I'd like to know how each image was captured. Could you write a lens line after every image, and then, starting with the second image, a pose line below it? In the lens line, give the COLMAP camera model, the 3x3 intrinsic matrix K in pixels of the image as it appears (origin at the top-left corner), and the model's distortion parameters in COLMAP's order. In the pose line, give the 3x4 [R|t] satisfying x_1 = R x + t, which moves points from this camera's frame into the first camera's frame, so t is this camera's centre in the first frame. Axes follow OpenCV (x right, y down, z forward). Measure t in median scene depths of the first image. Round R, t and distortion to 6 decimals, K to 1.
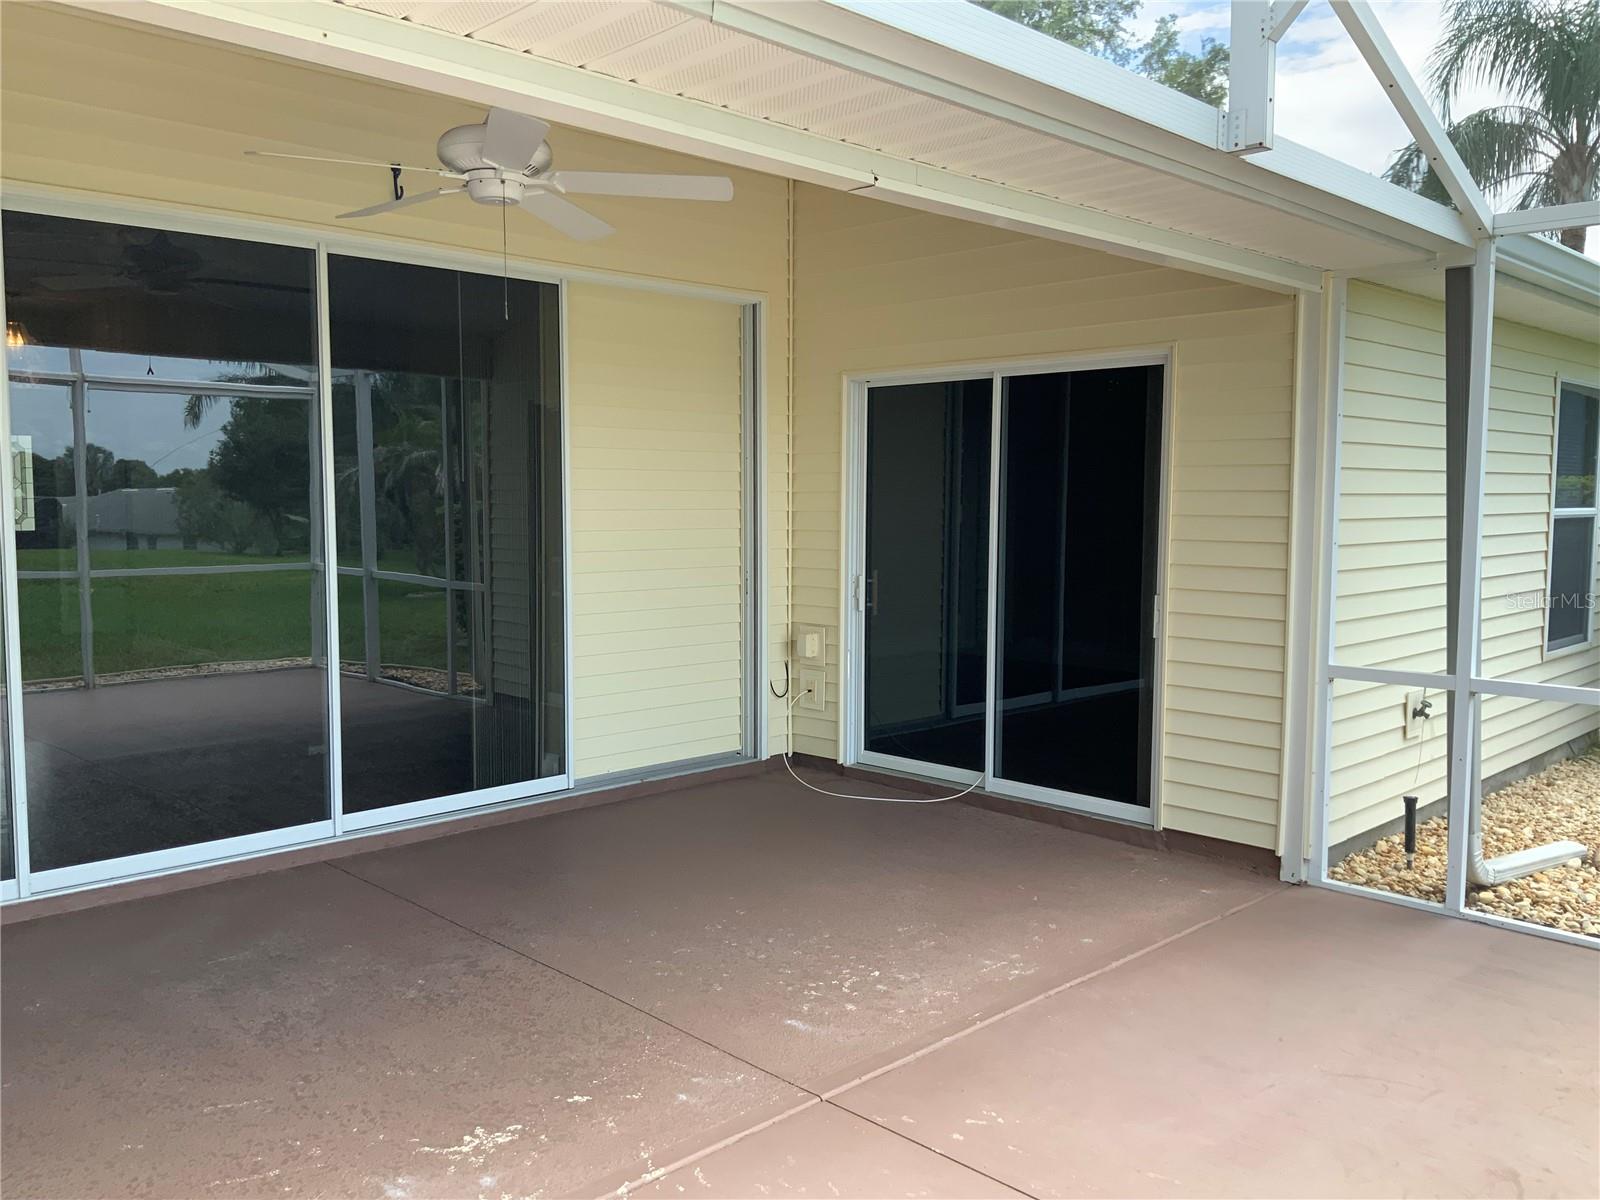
lens RADIAL K [[1321.3, 0, 795.2], [0, 1321.3, 598.9], [0, 0, 1]] dist [0.074033, -0.151574]
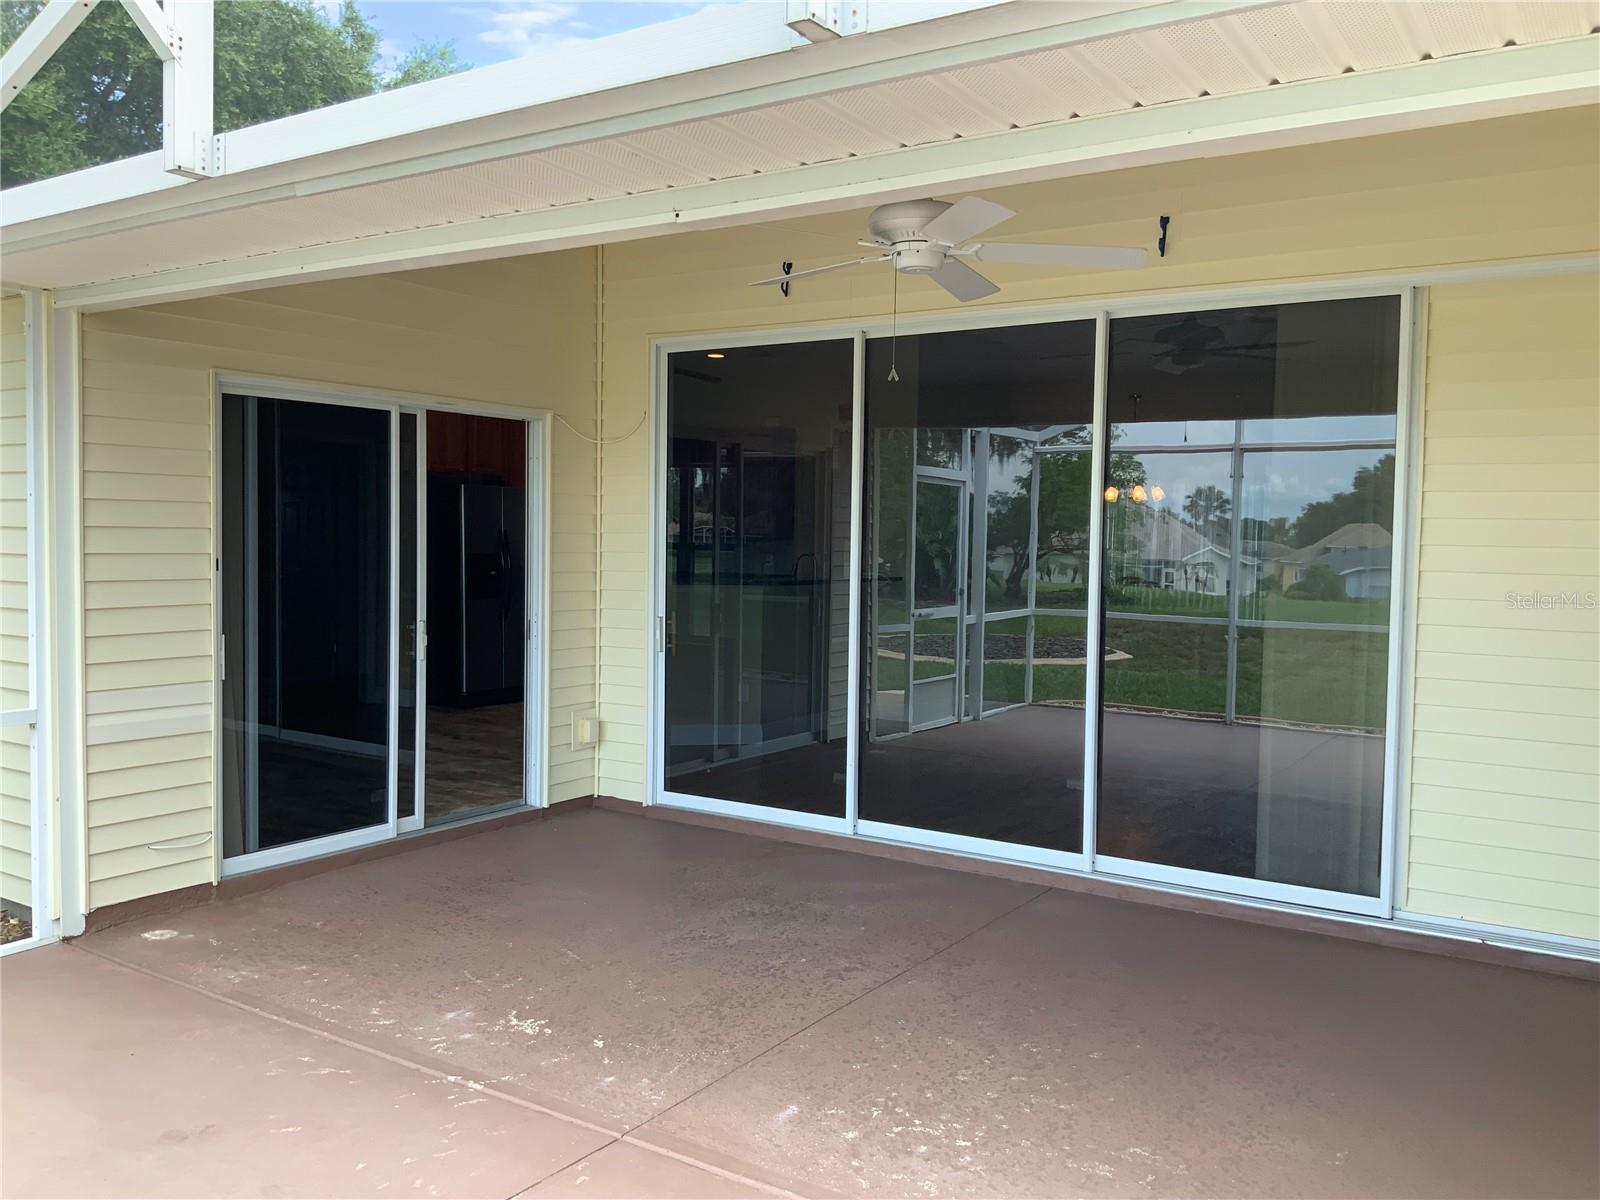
lens RADIAL K [[1321.3, 0, 800.1], [0, 1321.3, 592.4], [0, 0, 1]] dist [0.074033, -0.151574]
pose [[0.201826, 0.042724, -0.978489, 0.833567], [-0.096411, 0.995063, 0.023562, -0.058288], [0.974665, 0.089581, 0.204949, 0.730853]]
